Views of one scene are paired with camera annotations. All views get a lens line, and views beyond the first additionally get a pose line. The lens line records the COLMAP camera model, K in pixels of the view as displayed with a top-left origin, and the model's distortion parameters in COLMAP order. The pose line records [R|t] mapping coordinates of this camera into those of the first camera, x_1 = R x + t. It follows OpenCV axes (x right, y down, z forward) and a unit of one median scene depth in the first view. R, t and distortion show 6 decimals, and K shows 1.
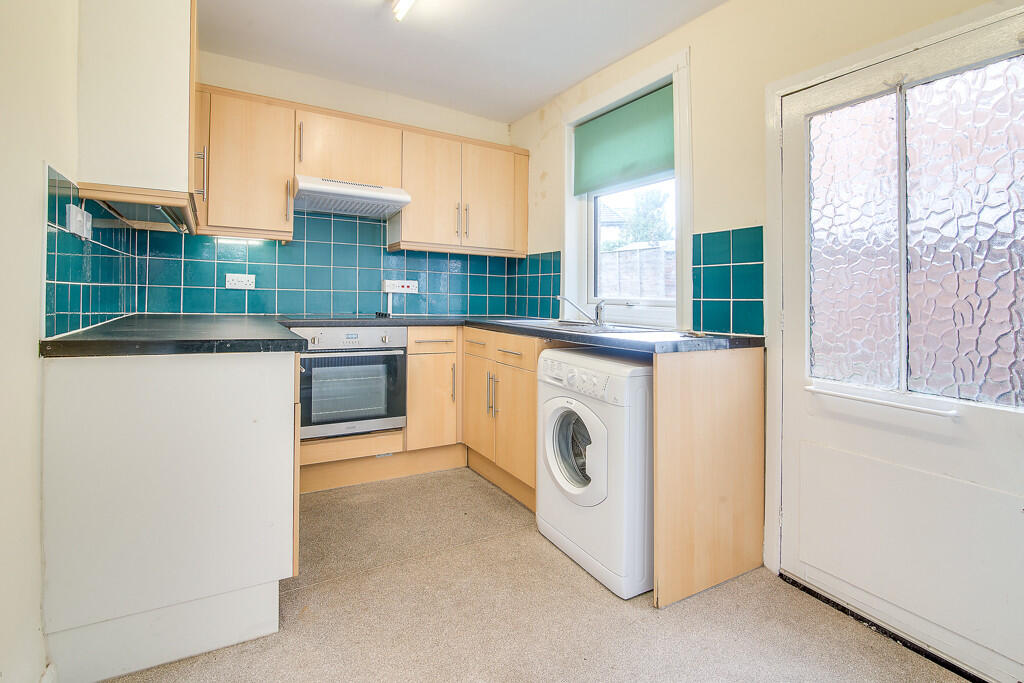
lens RADIAL K [[485.0, 0, 514.8], [0, 485.0, 318.6], [0, 0, 1]] dist [-0.021331, -0.000117]
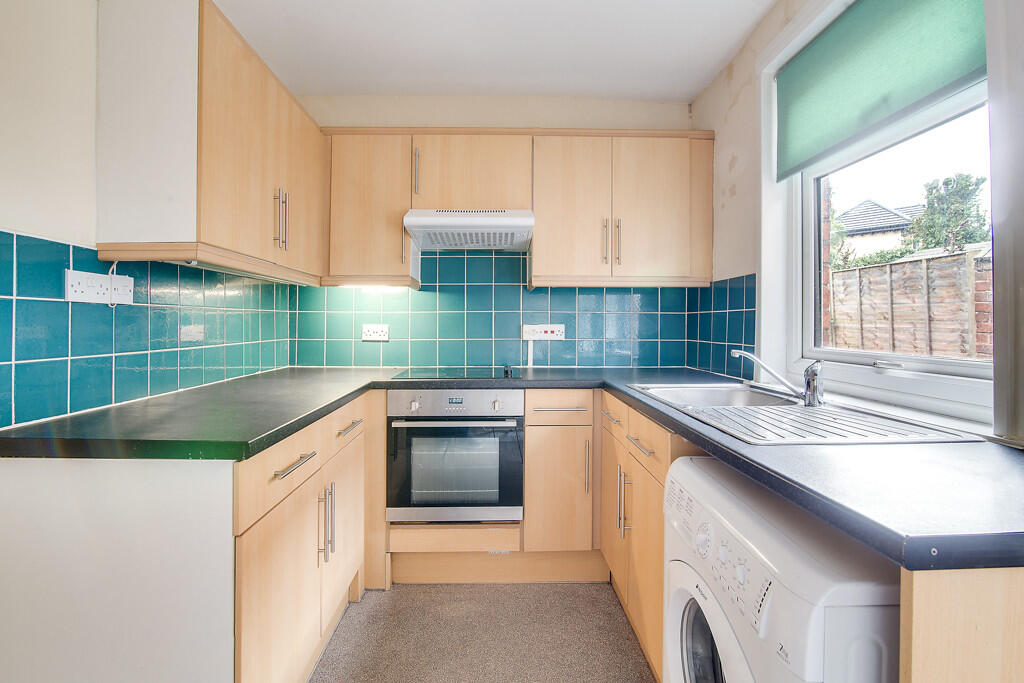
lens RADIAL K [[481.5, 0, 509.2], [0, 481.5, 353.9], [0, 0, 1]] dist [-0.020174, -0.000123]
pose [[0.885380, -0.002165, -0.464864, 0.095676], [0.007012, 0.999938, 0.008699, -0.040059], [0.464816, -0.010962, 0.885339, 0.282016]]
